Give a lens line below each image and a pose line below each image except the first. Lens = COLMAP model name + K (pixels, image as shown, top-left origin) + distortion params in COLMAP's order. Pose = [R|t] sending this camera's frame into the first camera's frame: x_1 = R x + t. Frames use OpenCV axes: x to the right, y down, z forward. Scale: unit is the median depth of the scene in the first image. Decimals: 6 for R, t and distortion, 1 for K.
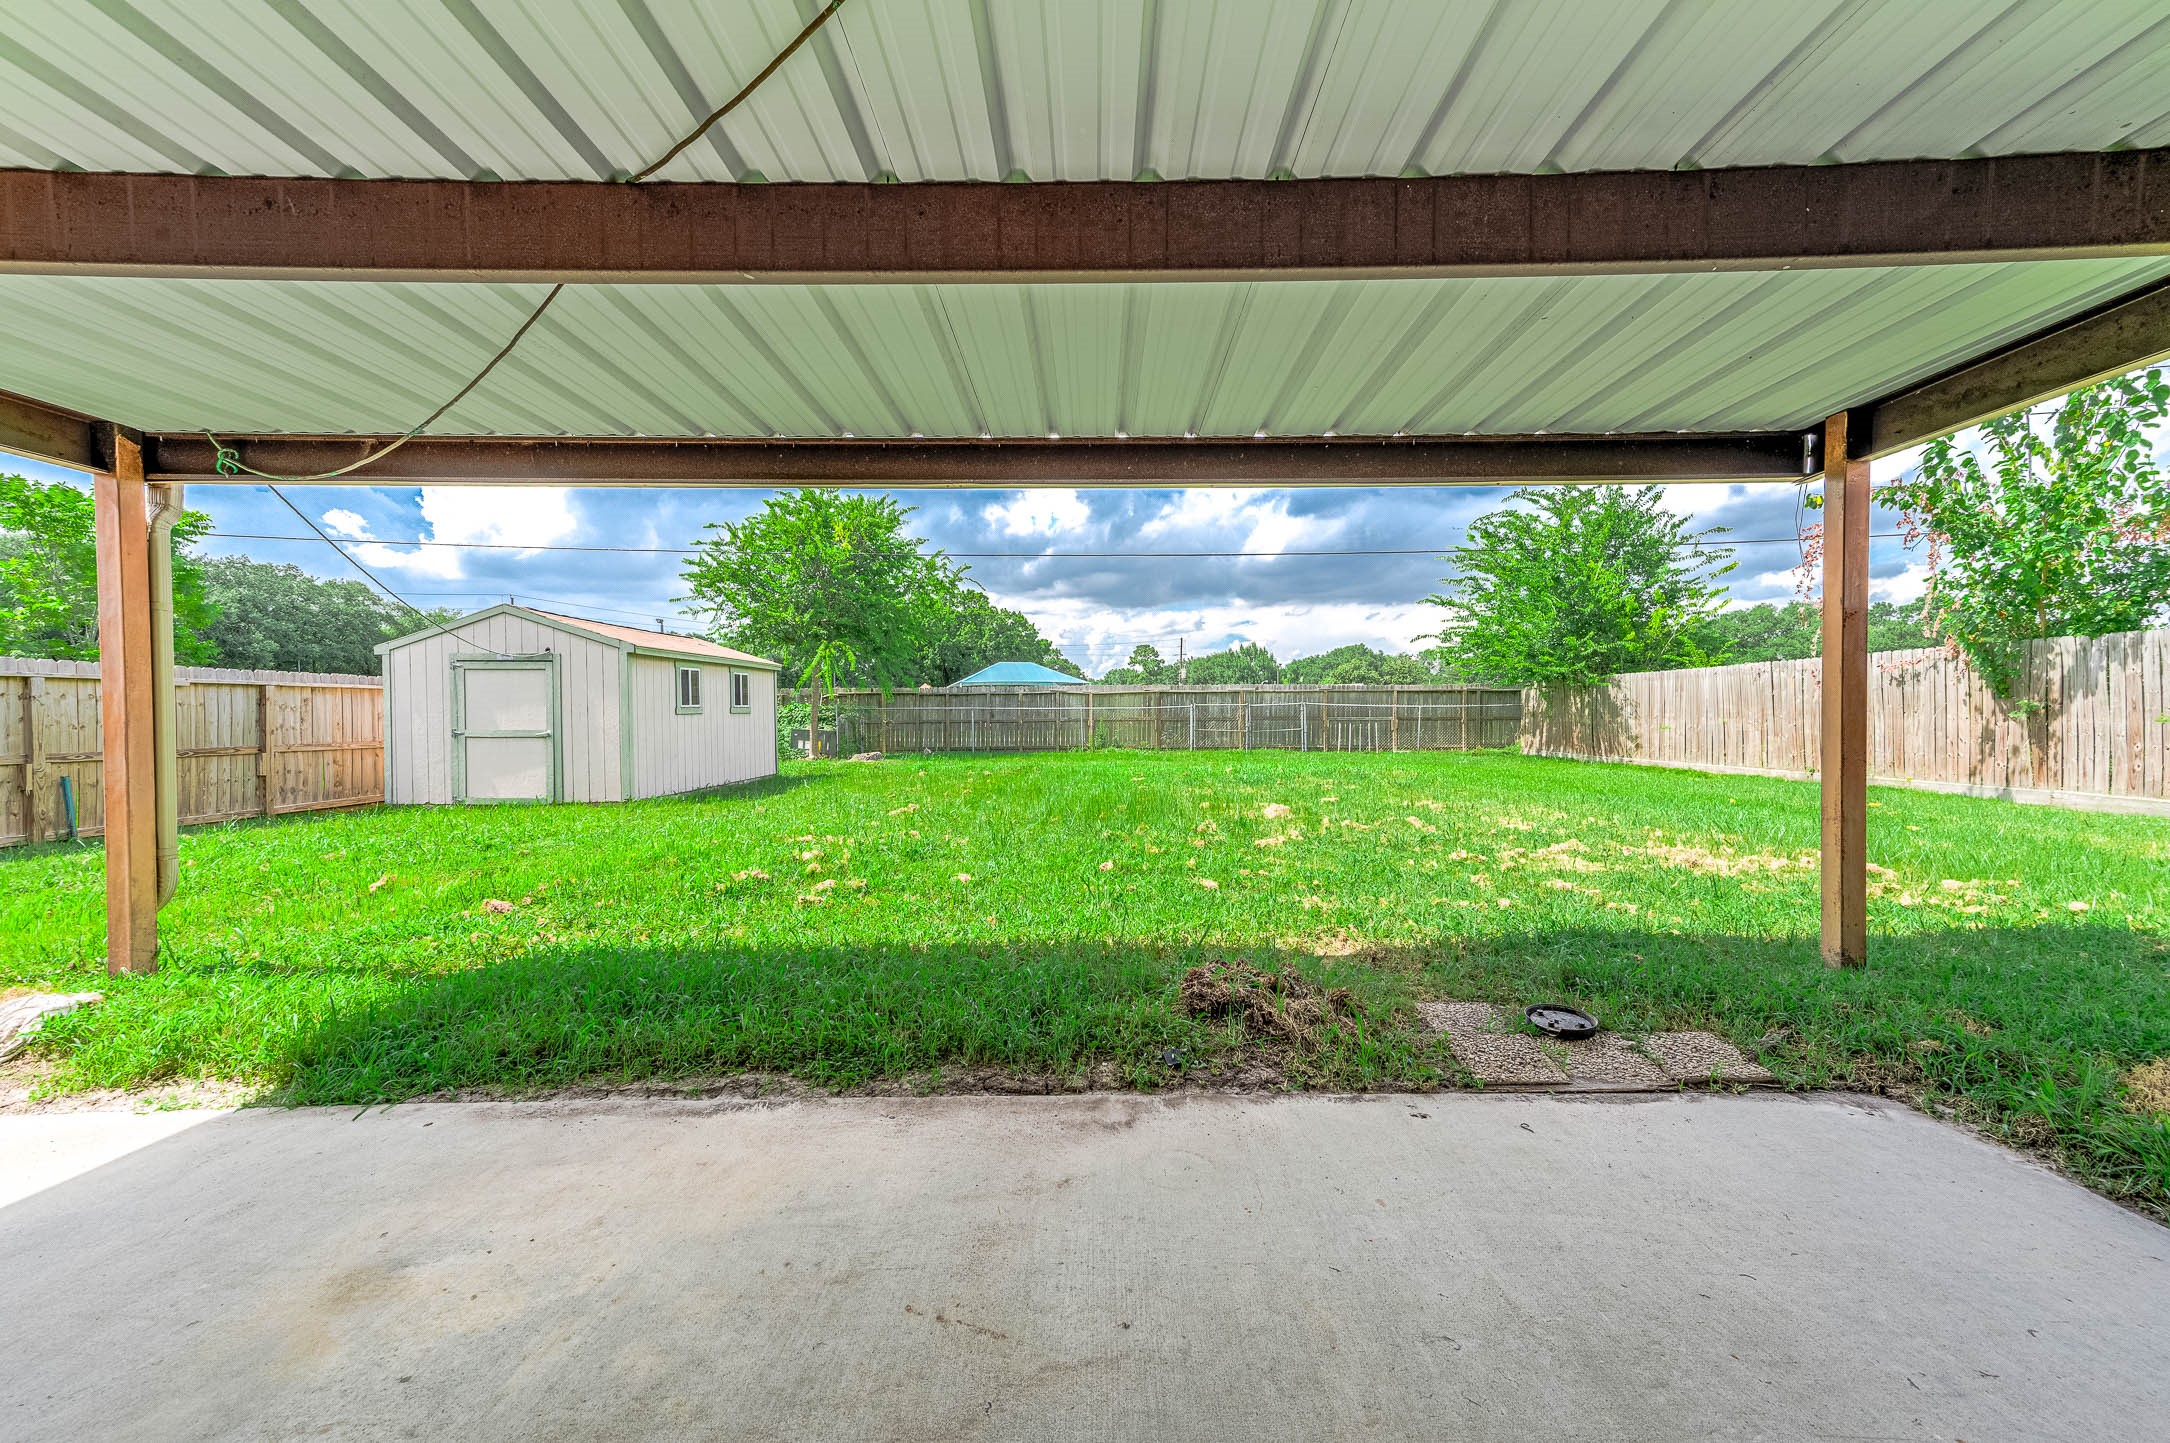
lens RADIAL K [[858.9, 0, 1087.6], [0, 858.9, 724.8], [0, 0, 1]] dist [0.025647, -0.000290]
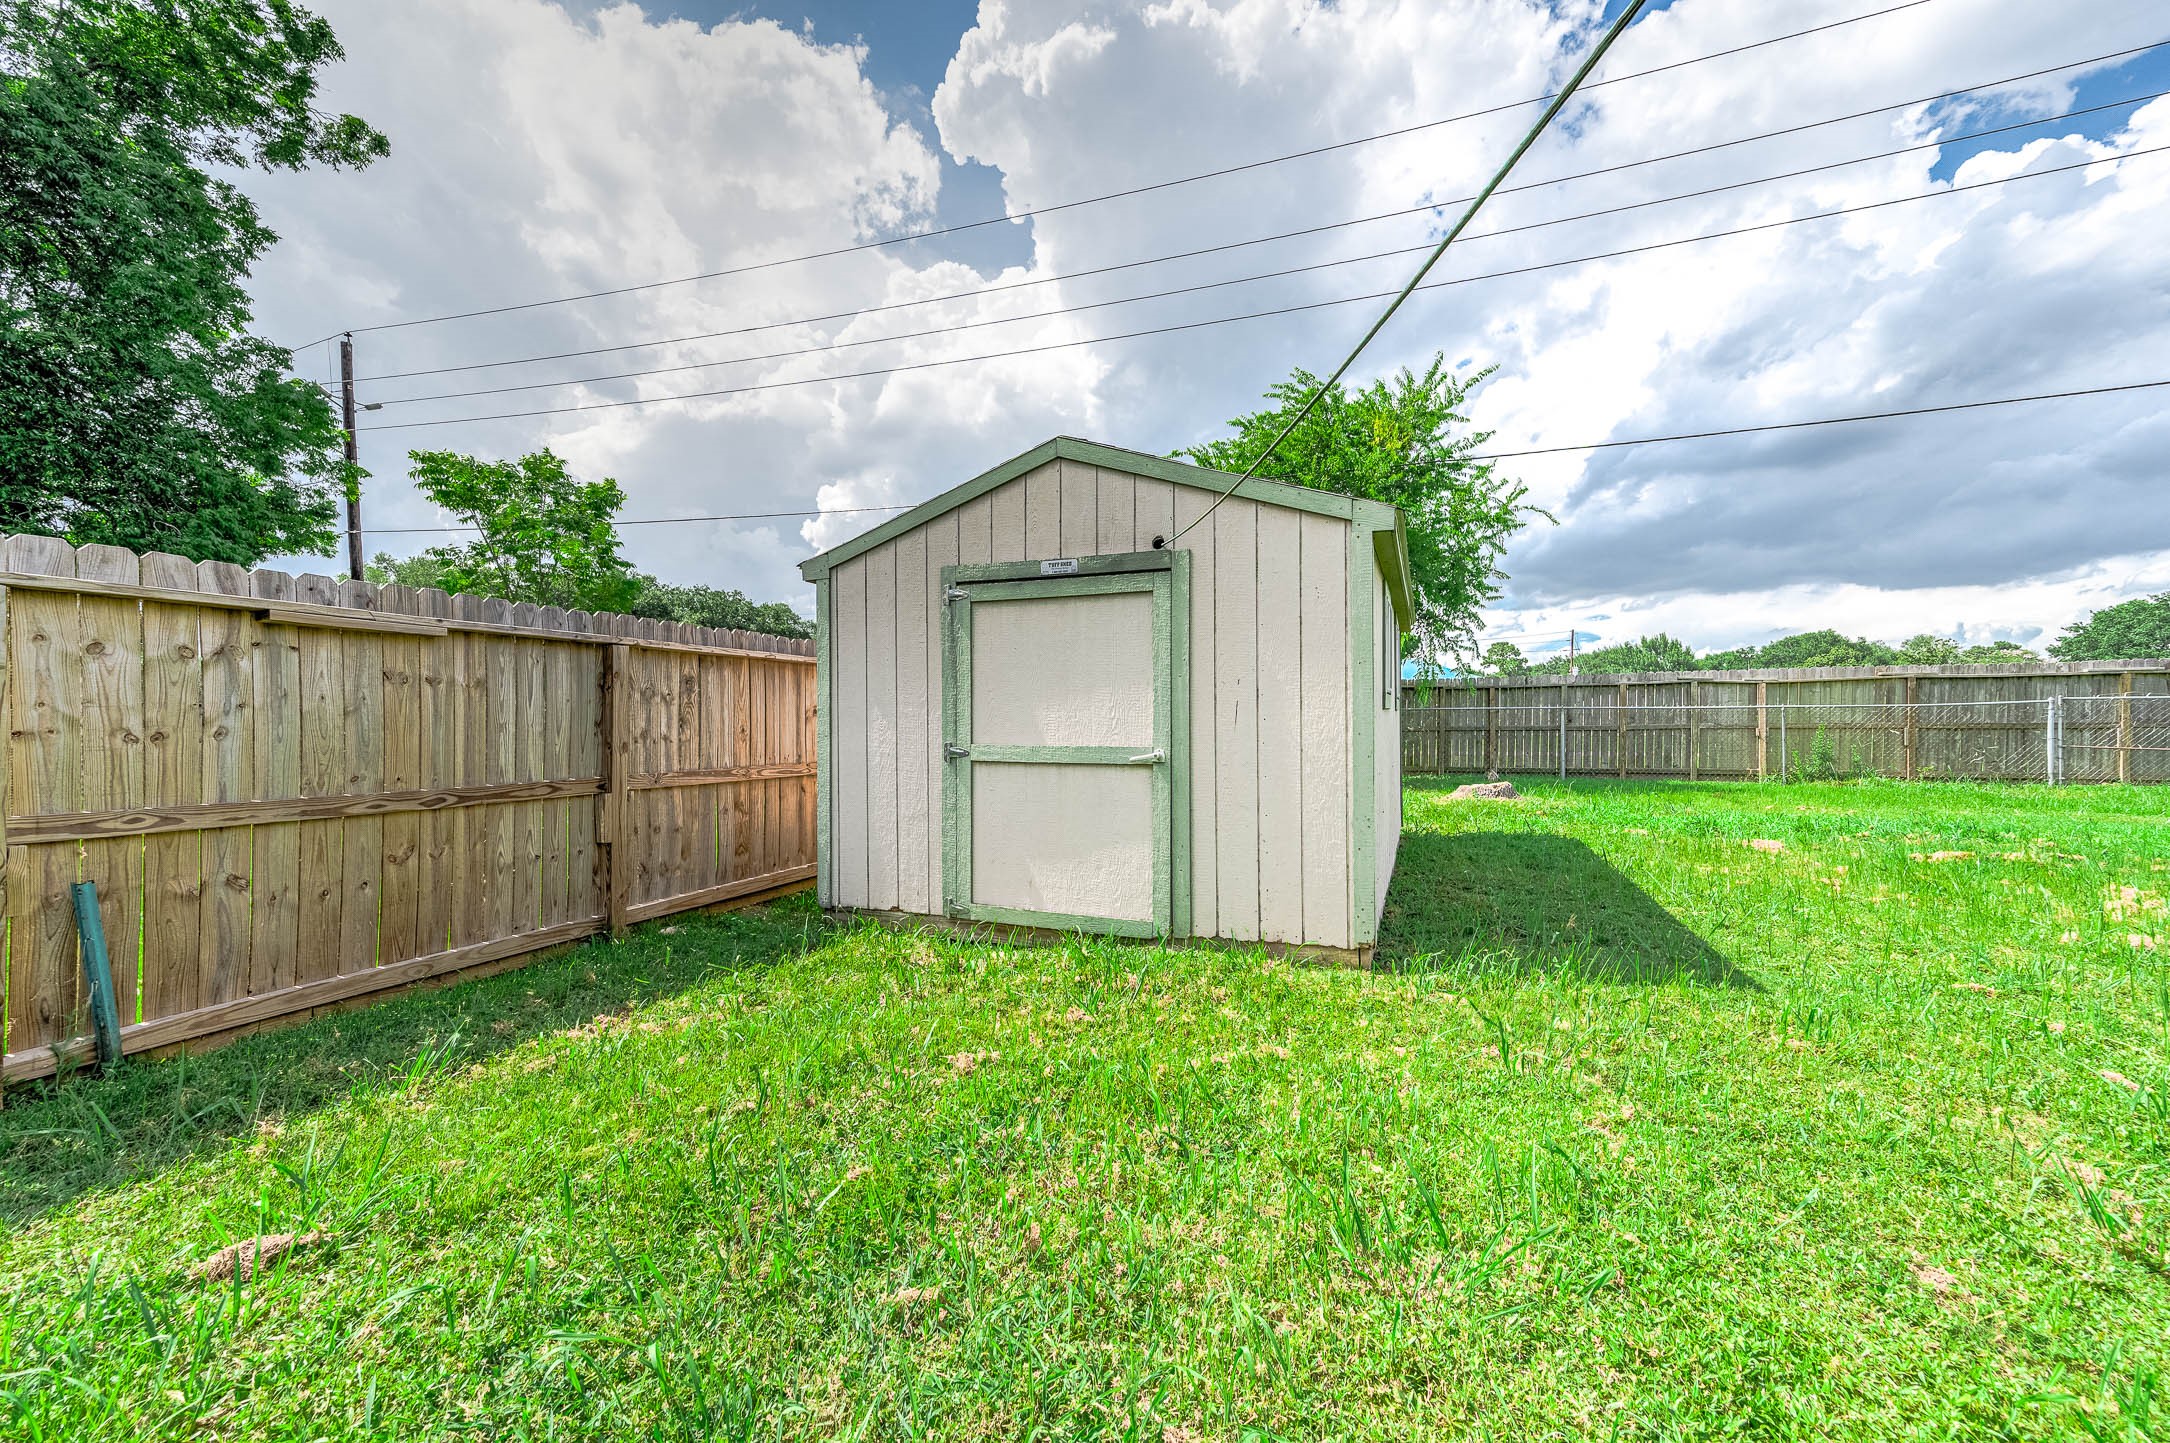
lens RADIAL K [[858.9, 0, 1093.0], [0, 858.9, 723.5], [0, 0, 1]] dist [0.025647, -0.000290]
pose [[0.939314, 0.001206, -0.343057, -0.515064], [-0.004588, 0.999949, -0.009049, -0.001271], [0.343028, 0.010074, 0.939271, 0.624534]]
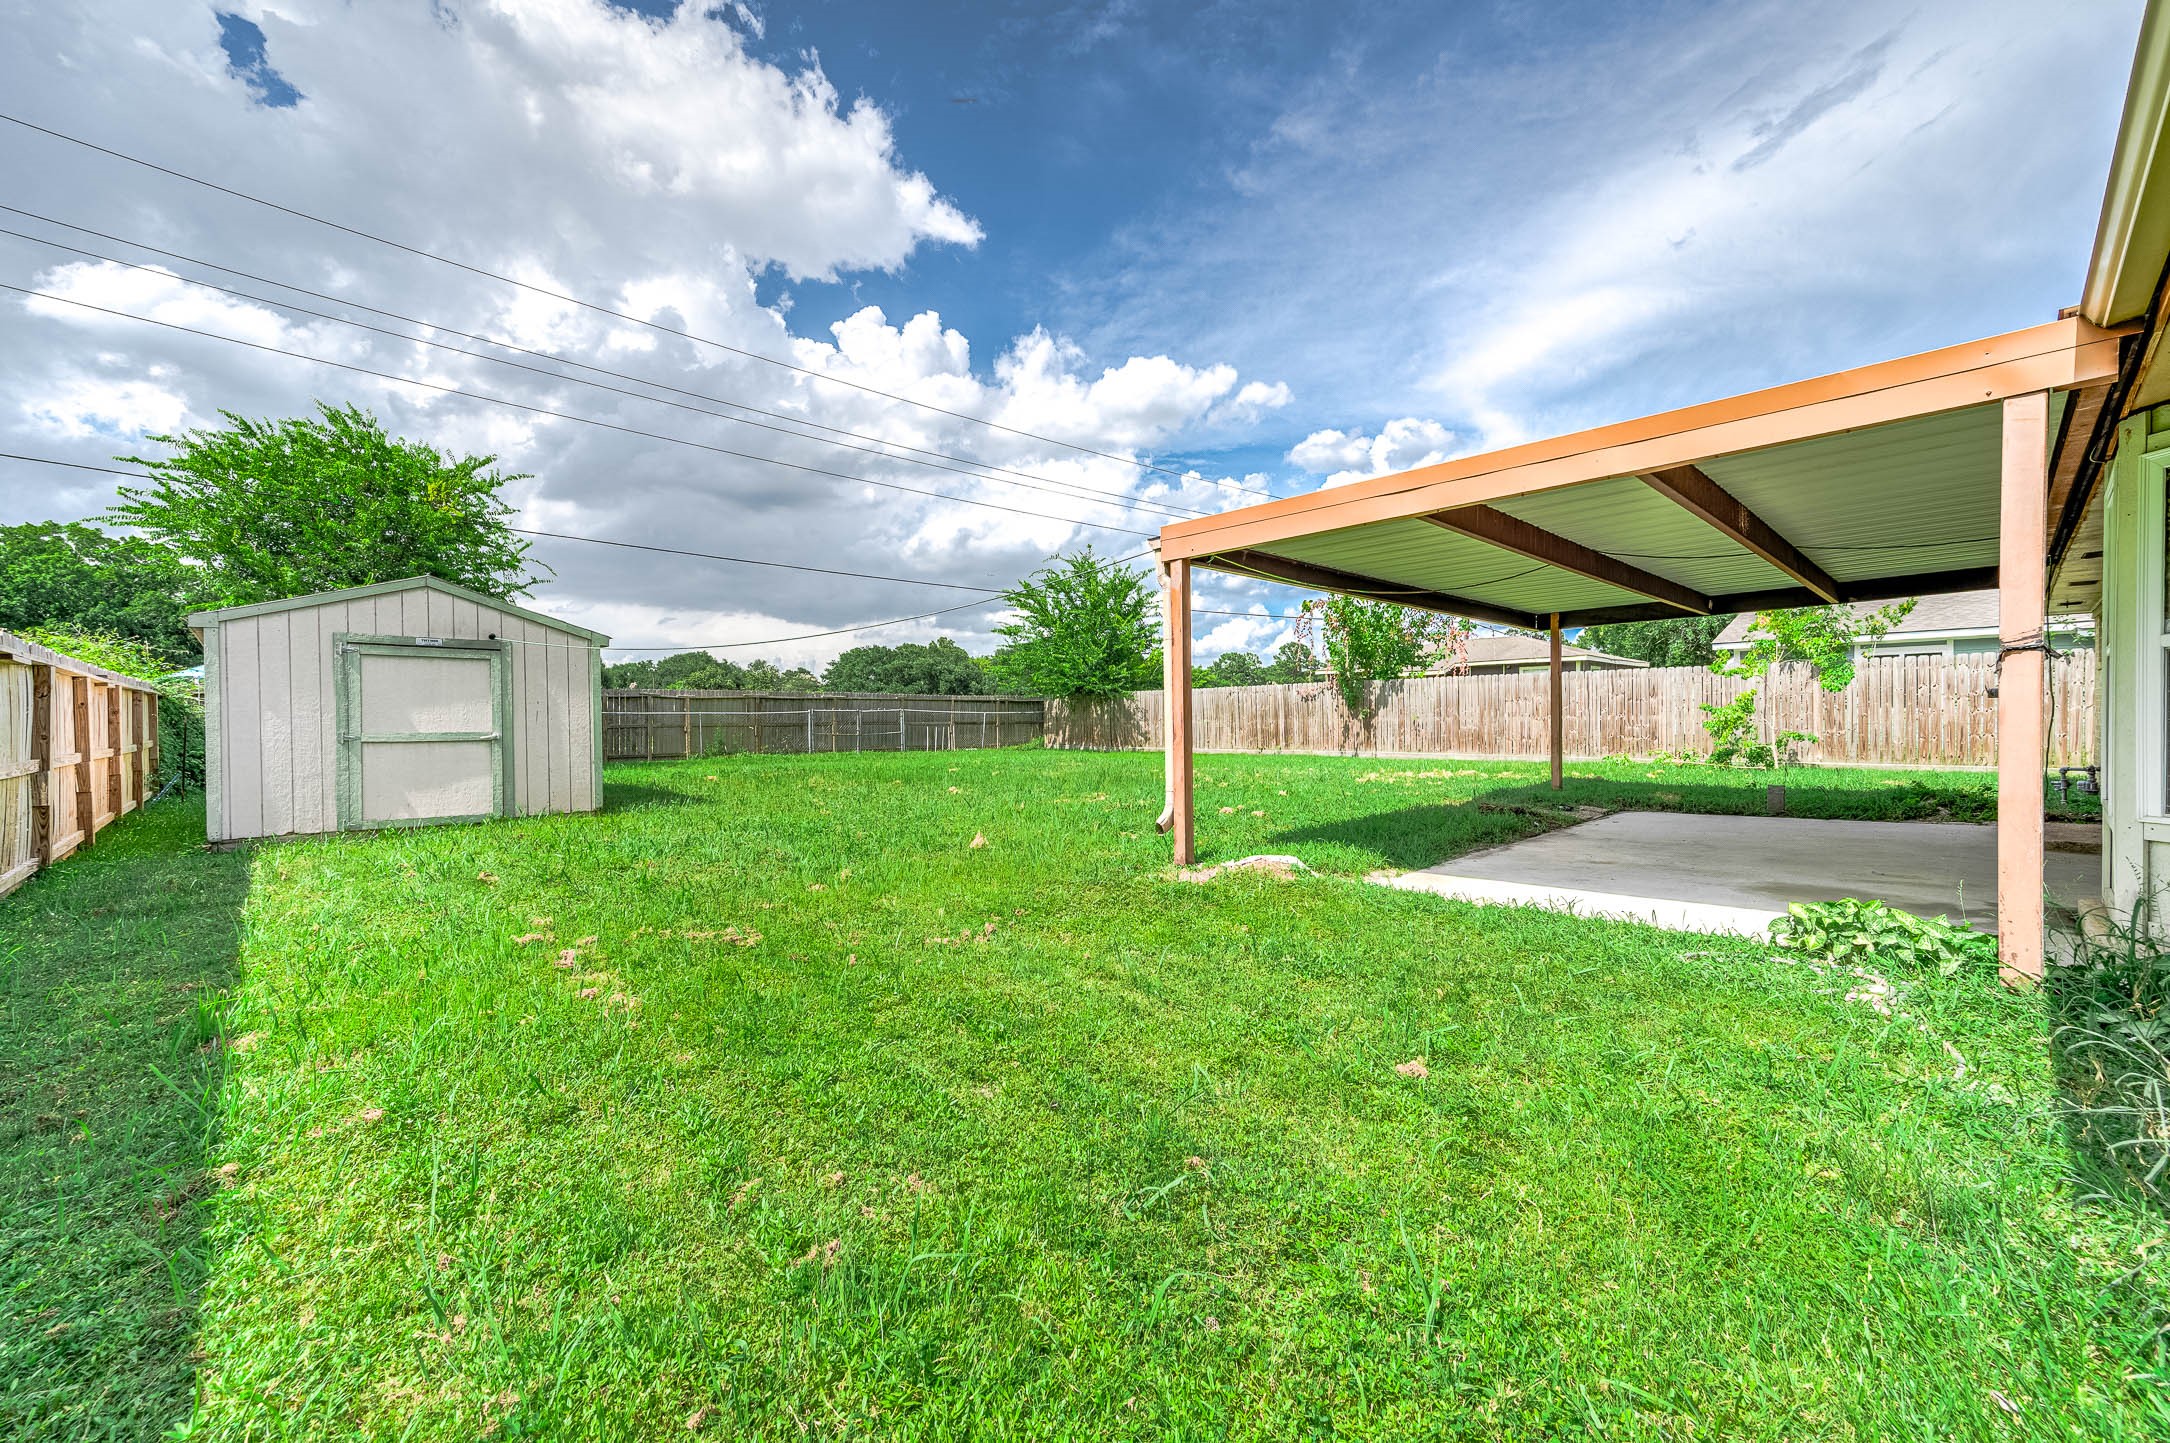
lens RADIAL K [[858.9, 0, 1088.3], [0, 858.9, 730.9], [0, 0, 1]] dist [0.025647, -0.000290]
pose [[0.717743, -0.010022, 0.696236, -0.793642], [0.013057, 0.999914, 0.000933, 0.011616], [-0.696186, 0.008421, 0.717812, -0.010980]]
